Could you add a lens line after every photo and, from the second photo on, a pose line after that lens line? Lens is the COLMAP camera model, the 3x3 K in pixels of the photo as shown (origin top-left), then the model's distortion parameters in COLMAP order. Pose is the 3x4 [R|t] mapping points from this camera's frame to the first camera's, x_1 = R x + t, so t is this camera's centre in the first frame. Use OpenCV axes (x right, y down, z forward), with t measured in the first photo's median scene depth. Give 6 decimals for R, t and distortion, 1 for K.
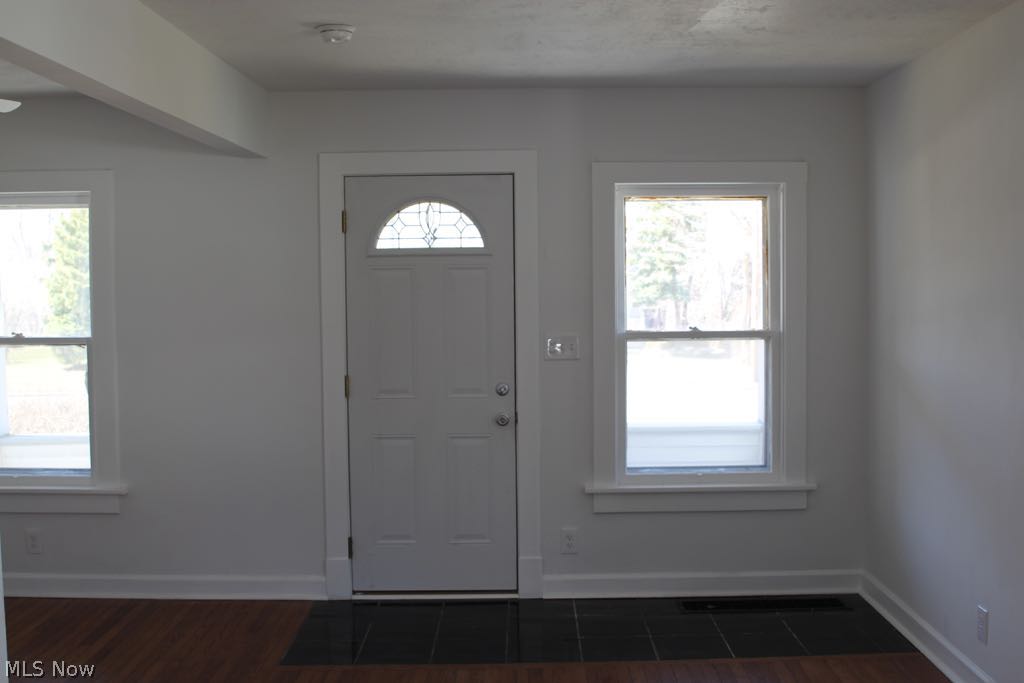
lens RADIAL K [[1117.9, 0, 512.0], [0, 1117.9, 341.5], [0, 0, 1]] dist [-0.152714, 0.128060]
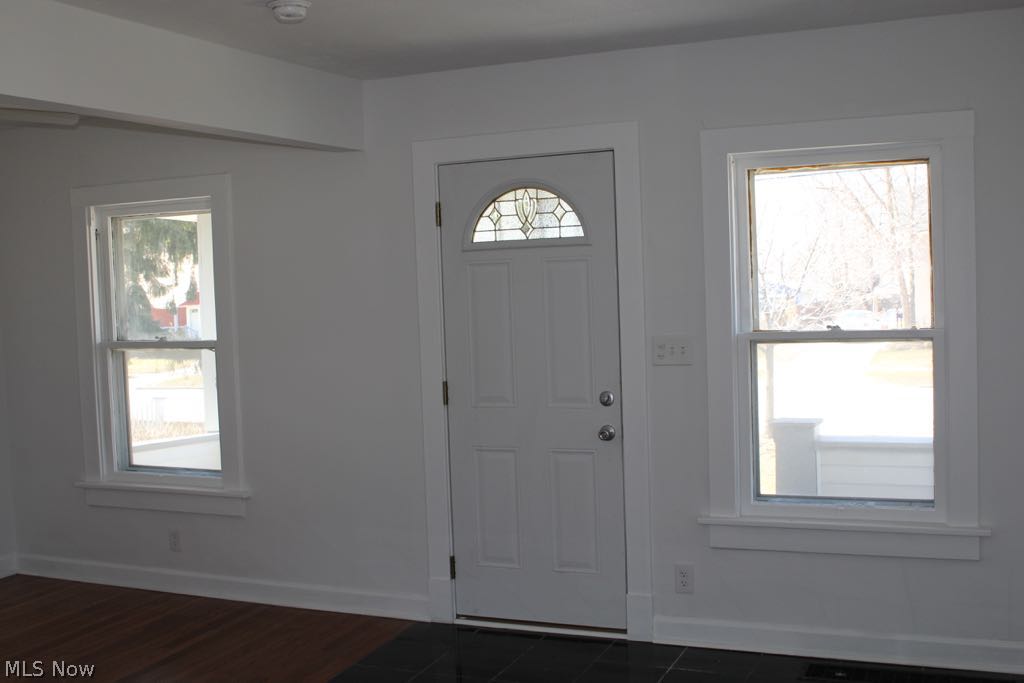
lens RADIAL K [[1117.9, 0, 512.0], [0, 1117.9, 341.5], [0, 0, 1]] dist [-0.152714, 0.128060]
pose [[0.918634, -0.002977, -0.395098, 0.266721], [0.004805, 0.999982, 0.003637, -0.005375], [0.395080, -0.005240, 0.918632, 0.172468]]
